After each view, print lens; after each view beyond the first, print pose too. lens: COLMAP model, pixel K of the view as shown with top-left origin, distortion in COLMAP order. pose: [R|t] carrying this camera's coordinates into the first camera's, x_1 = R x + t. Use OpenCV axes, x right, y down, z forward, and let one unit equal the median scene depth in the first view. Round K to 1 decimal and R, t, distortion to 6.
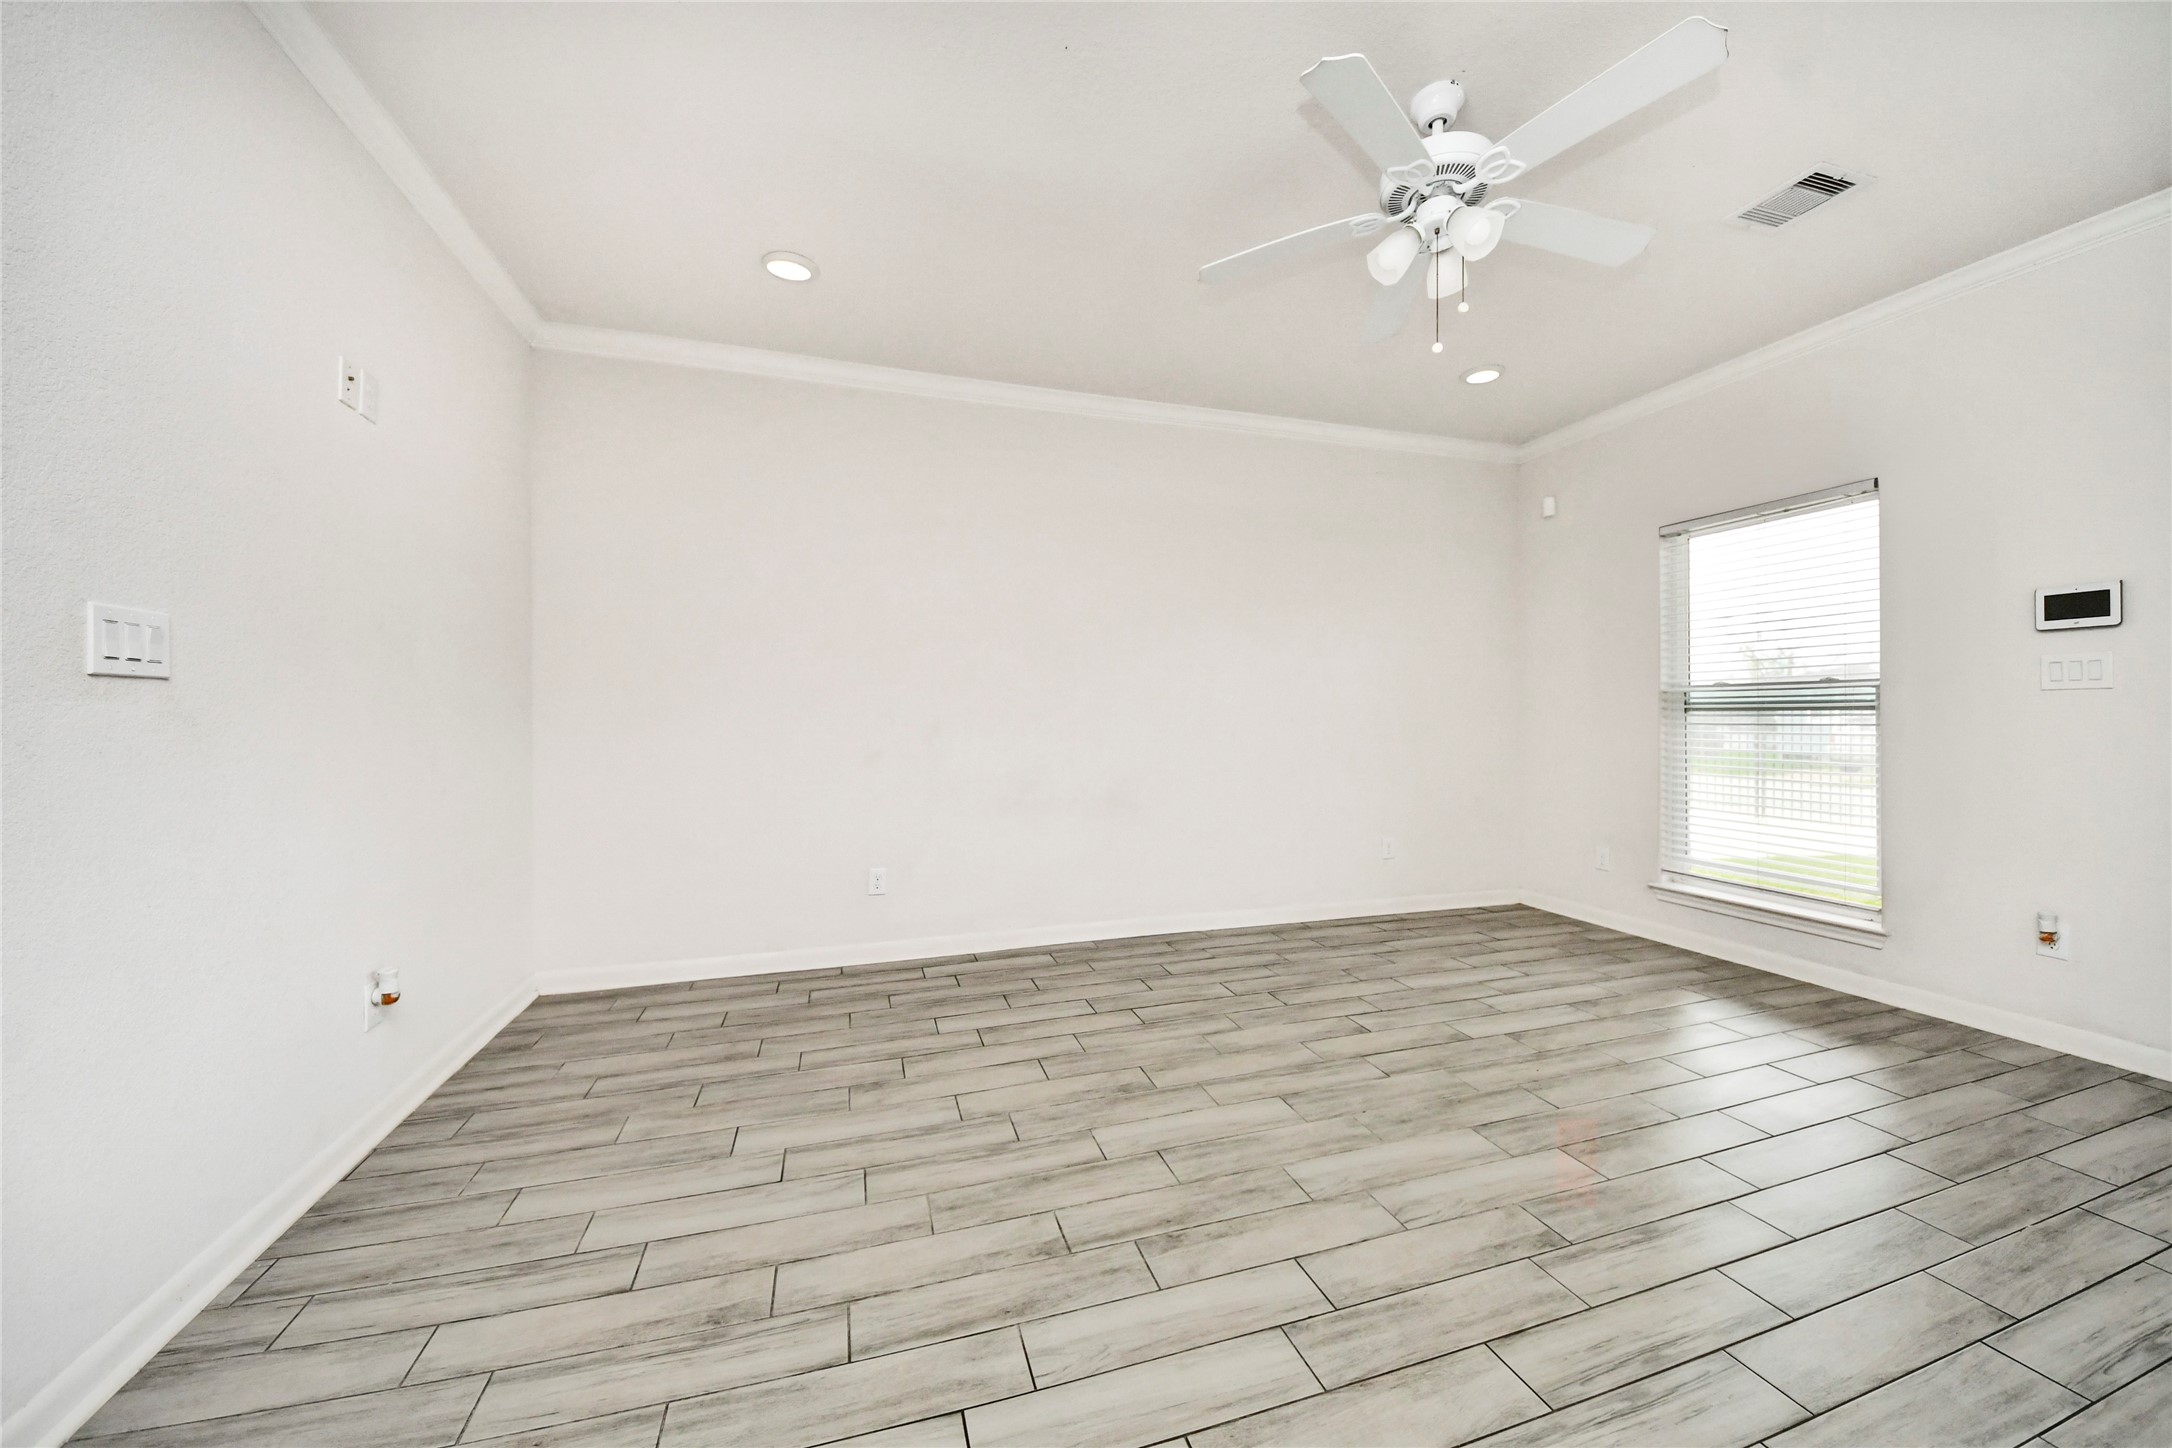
lens RADIAL K [[777.8, 0, 1095.9], [0, 777.8, 714.8], [0, 0, 1]] dist [0.001415, -0.007951]
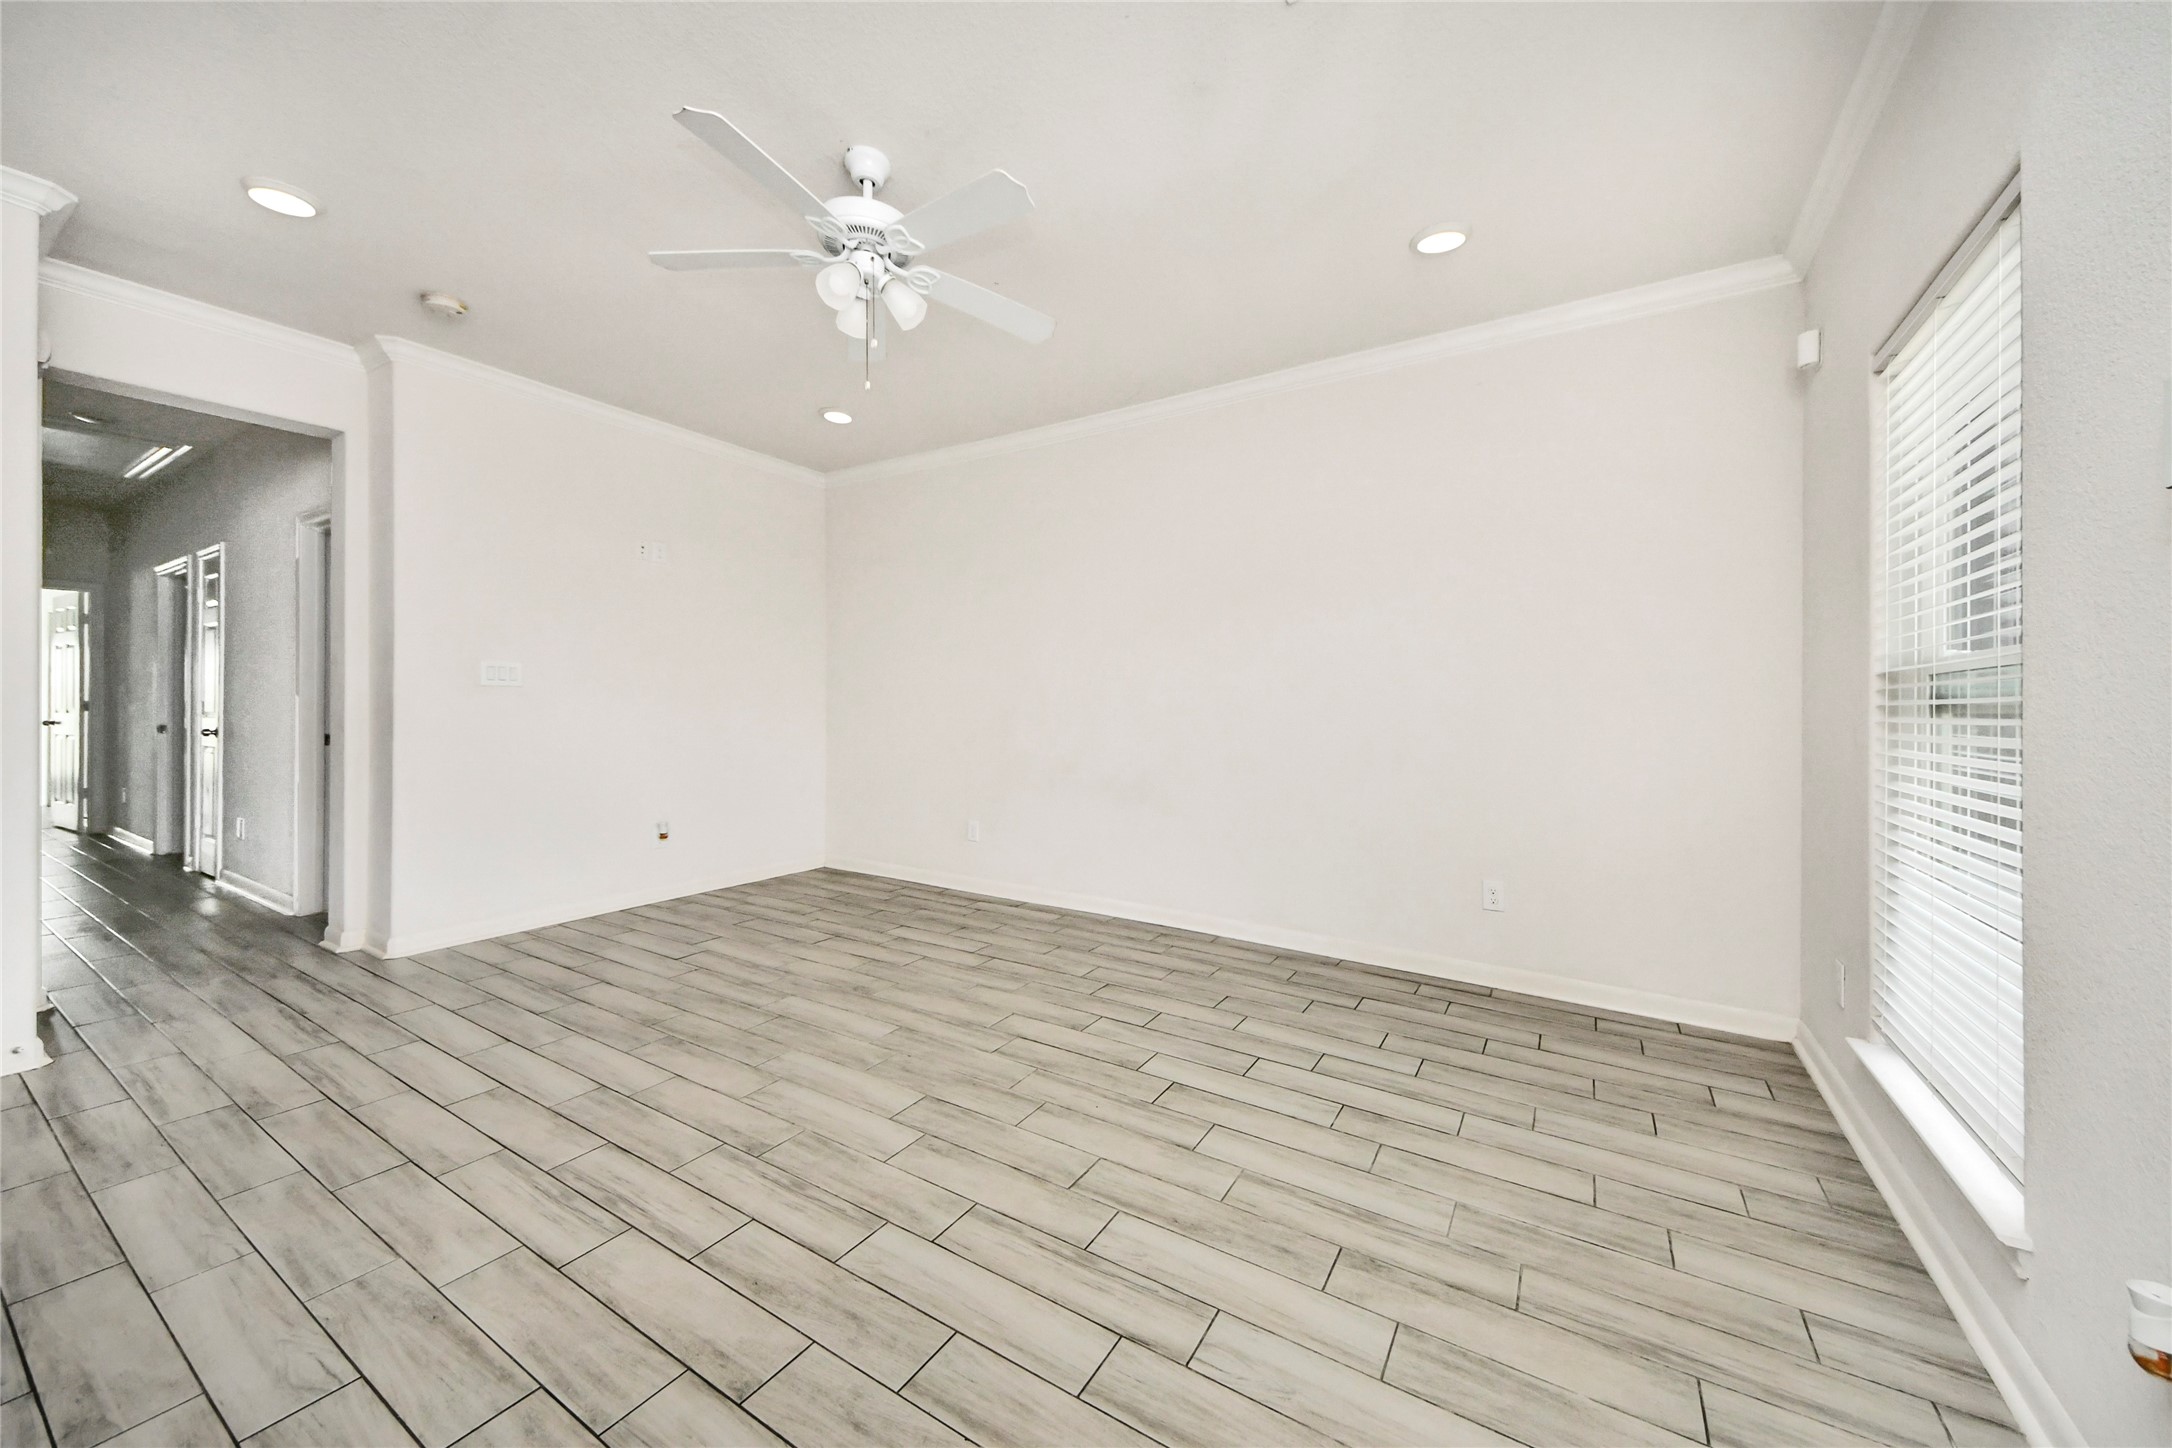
lens RADIAL K [[785.3, 0, 1093.8], [0, 785.3, 698.1], [0, 0, 1]] dist [0.064294, -0.021731]
pose [[0.649559, 0.002886, -0.760306, 1.323075], [-0.007629, 0.999967, -0.002722, -0.015801], [0.760273, 0.007568, 0.649559, 0.408261]]
